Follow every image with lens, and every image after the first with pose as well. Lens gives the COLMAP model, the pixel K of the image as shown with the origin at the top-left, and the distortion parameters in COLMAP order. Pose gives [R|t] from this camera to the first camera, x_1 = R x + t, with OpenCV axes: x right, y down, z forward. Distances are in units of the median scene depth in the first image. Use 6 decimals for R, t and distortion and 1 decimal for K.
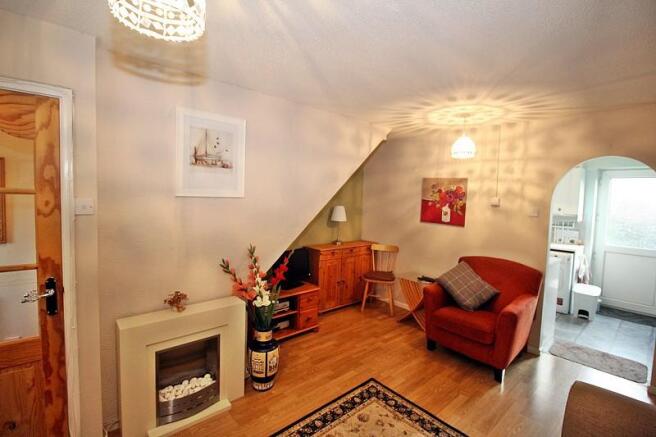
lens RADIAL K [[304.8, 0, 330.0], [0, 304.8, 213.2], [0, 0, 1]] dist [-0.004831, -0.003939]
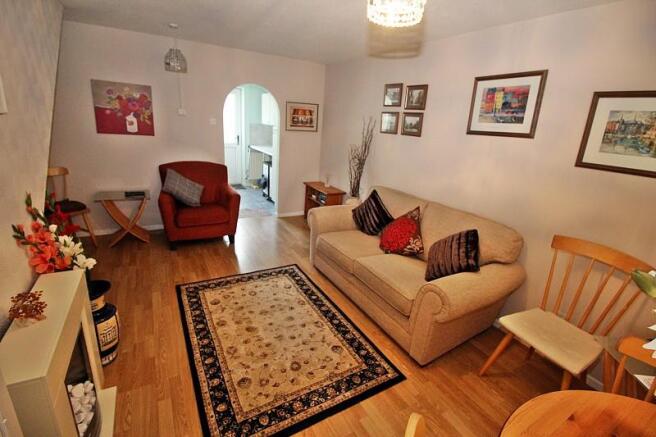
lens RADIAL K [[304.8, 0, 327.1], [0, 304.8, 214.4], [0, 0, 1]] dist [-0.004831, -0.003939]
pose [[0.204097, -0.307271, 0.929478, -0.601704], [-0.009165, 0.948822, 0.315678, -0.043908], [-0.978908, -0.072948, 0.190836, 0.246221]]
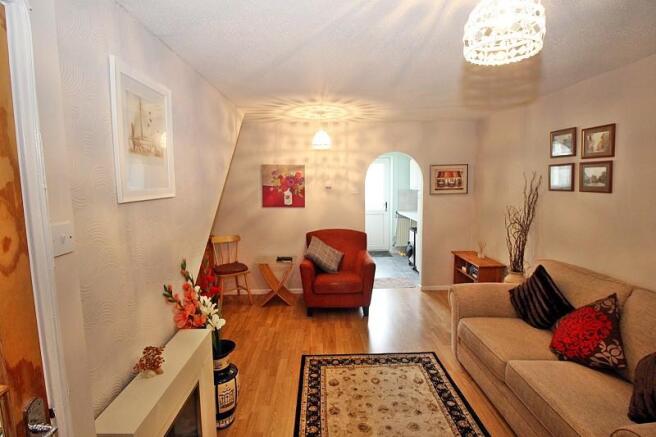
lens RADIAL K [[316.5, 0, 329.2], [0, 316.5, 212.5], [0, 0, 1]] dist [-0.007452, -0.005383]
pose [[0.640461, -0.117642, 0.758927, -0.513809], [0.077441, 0.993054, 0.088582, -0.042923], [-0.764076, 0.002039, 0.645123, 0.183623]]
